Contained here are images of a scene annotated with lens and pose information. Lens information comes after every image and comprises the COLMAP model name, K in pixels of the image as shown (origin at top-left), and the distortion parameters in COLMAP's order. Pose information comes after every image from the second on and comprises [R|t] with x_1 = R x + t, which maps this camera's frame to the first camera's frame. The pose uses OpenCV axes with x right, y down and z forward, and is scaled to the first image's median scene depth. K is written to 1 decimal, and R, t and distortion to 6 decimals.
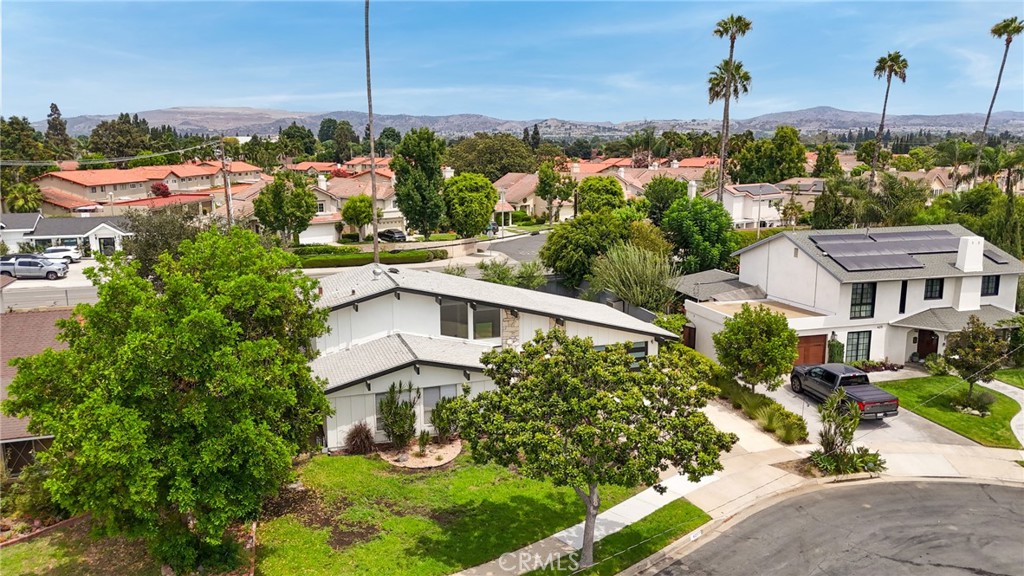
lens RADIAL K [[751.6, 0, 510.3], [0, 751.6, 290.5], [0, 0, 1]] dist [0.061310, -0.051724]
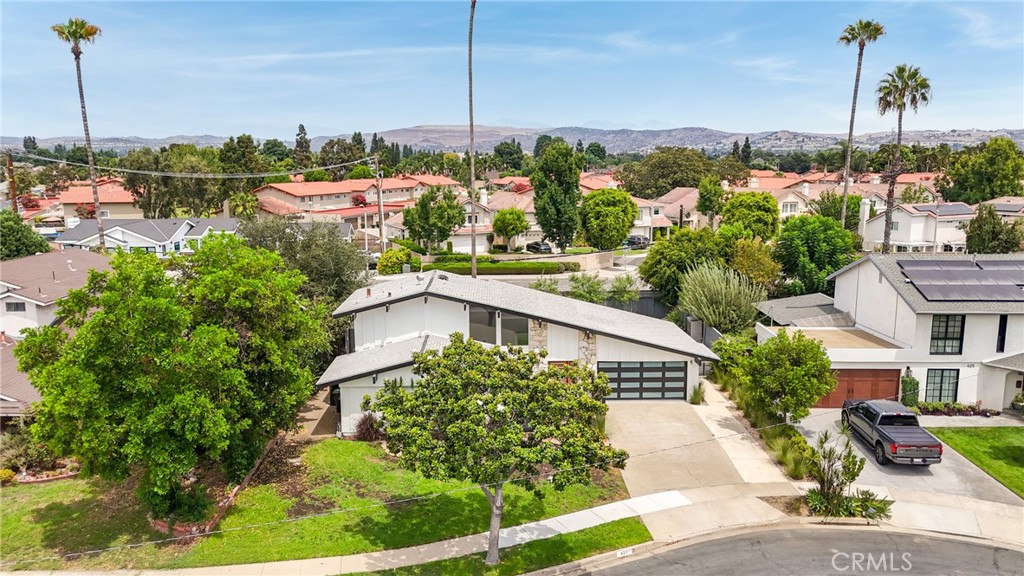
lens RADIAL K [[751.6, 0, 512.3], [0, 751.6, 290.7], [0, 0, 1]] dist [0.061310, -0.051724]
pose [[0.959778, 0.048964, -0.276457, 0.183487], [-0.054001, 0.998484, -0.010634, -0.000943], [0.275517, 0.025136, 0.960968, -0.002139]]
